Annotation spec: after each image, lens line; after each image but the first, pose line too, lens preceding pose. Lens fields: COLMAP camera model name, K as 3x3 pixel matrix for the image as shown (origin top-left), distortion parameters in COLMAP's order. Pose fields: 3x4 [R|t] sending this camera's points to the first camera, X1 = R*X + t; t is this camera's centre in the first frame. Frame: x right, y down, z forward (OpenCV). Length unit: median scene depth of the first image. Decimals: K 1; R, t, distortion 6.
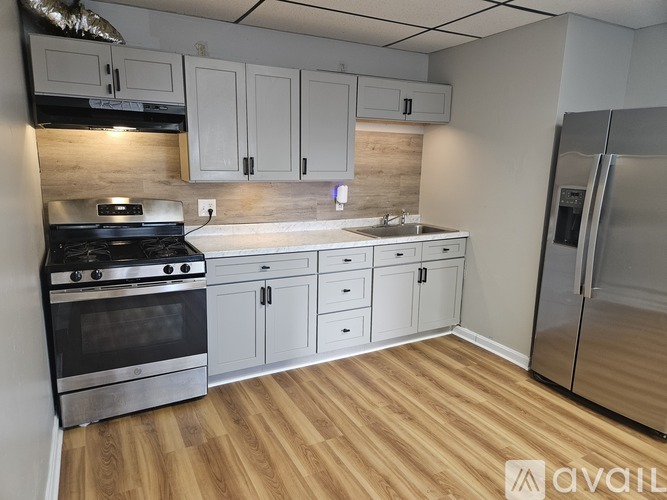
lens RADIAL K [[445.7, 0, 333.5], [0, 445.7, 250.0], [0, 0, 1]] dist [0.090430, -0.085491]
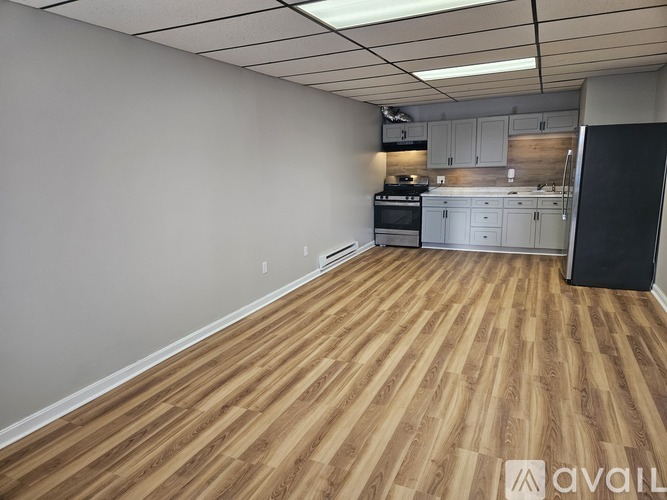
lens RADIAL K [[444.9, 0, 326.3], [0, 444.9, 250.7], [0, 0, 1]] dist [0.089695, -0.089304]
pose [[0.593542, 0.123188, -0.795319, 1.335637], [-0.119036, 0.990784, 0.064627, 0.203833], [0.795951, 0.056312, 0.602736, -0.925368]]
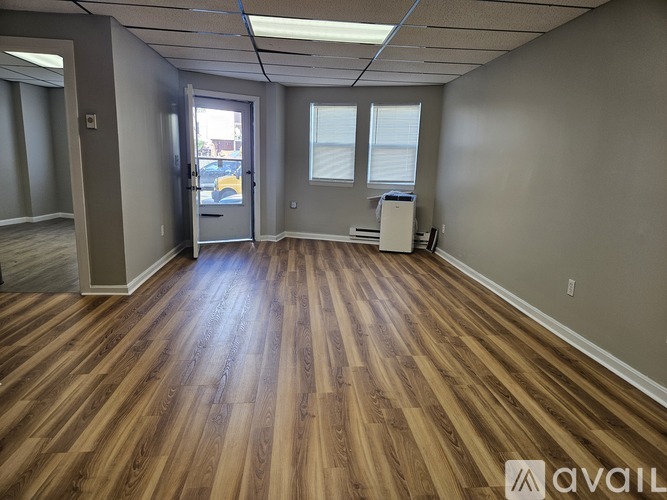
lens RADIAL K [[445.7, 0, 333.5], [0, 445.7, 250.0], [0, 0, 1]] dist [0.090430, -0.085491]
pose [[-0.917611, -0.124730, 0.377402, 0.169606], [0.029793, 0.925235, 0.378224, -0.116941], [-0.396362, 0.358306, -0.845289, 0.881700]]
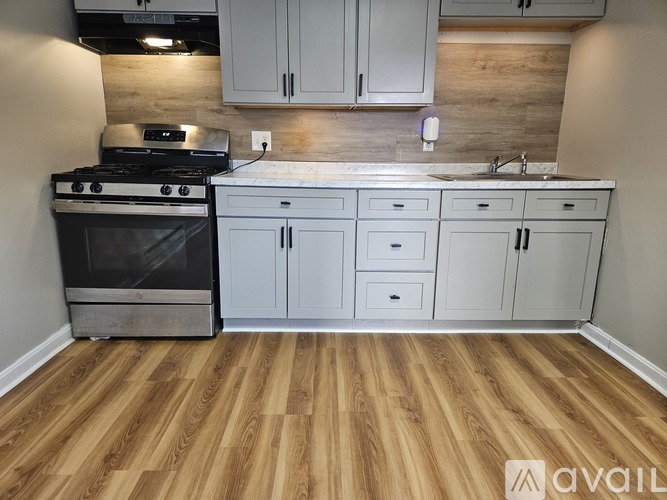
lens RADIAL K [[445.7, 0, 333.5], [0, 445.7, 250.0], [0, 0, 1]] dist [0.090430, -0.085491]
pose [[0.887574, 0.095961, -0.450560, 0.286095], [-0.083763, 0.995377, 0.046990, 0.072666], [0.452986, -0.003967, 0.891509, 0.262512]]
